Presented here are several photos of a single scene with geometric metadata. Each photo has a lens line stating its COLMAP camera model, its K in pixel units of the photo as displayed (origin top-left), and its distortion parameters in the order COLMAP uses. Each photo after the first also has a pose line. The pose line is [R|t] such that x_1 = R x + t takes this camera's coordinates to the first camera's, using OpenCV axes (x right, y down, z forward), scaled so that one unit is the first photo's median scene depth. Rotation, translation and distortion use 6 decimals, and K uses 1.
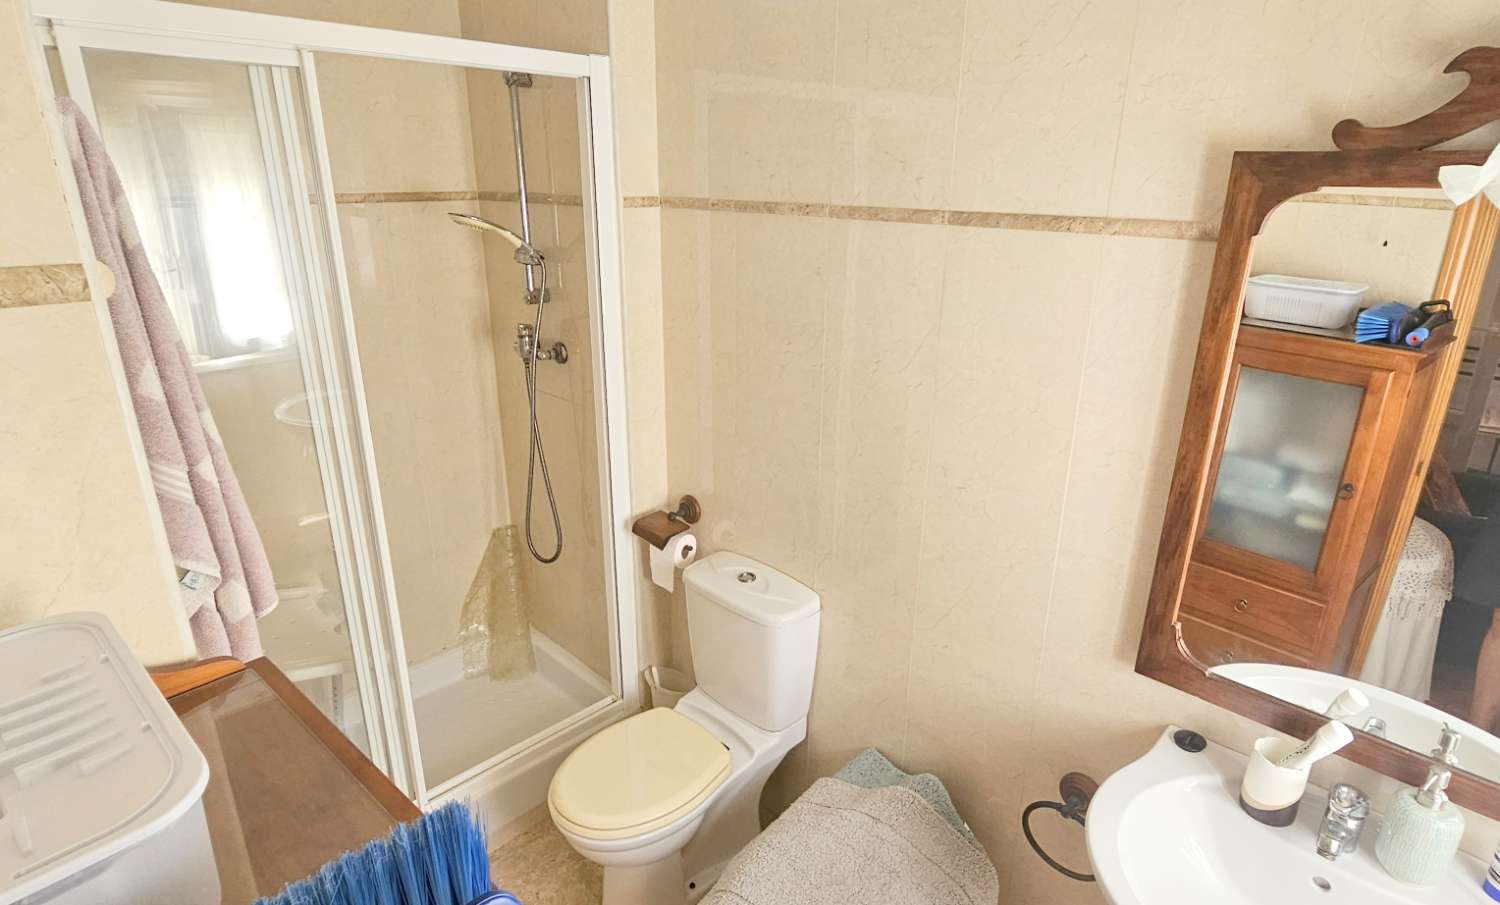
lens RADIAL K [[813.5, 0, 754.6], [0, 813.5, 452.9], [0, 0, 1]] dist [0.001268, -0.000525]
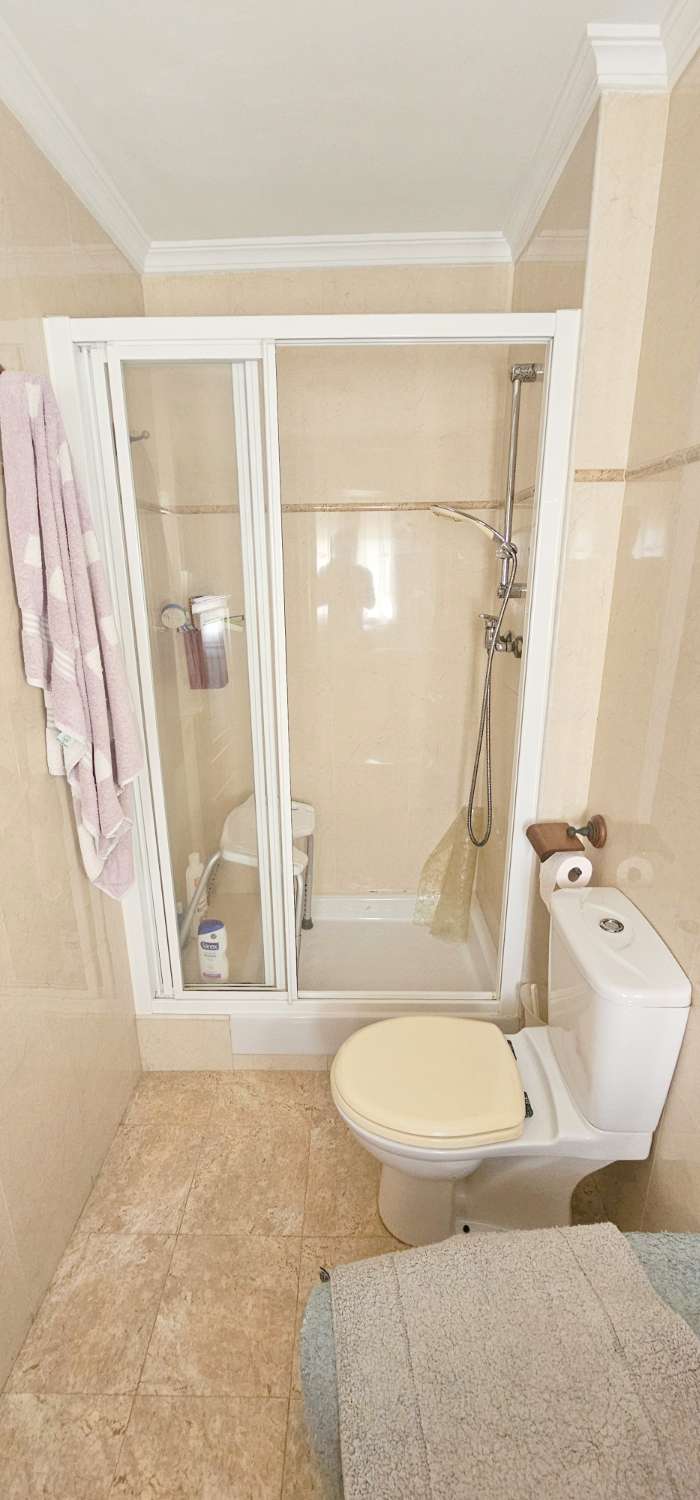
lens RADIAL K [[616.7, 0, 349.3], [0, 616.7, 753.0], [0, 0, 1]] dist [-0.004288, 0.000827]
pose [[0.689263, 0.201955, -0.695795, 0.186888], [-0.224893, 0.972565, 0.059506, 0.007995], [0.688724, 0.115464, 0.715771, 0.335403]]
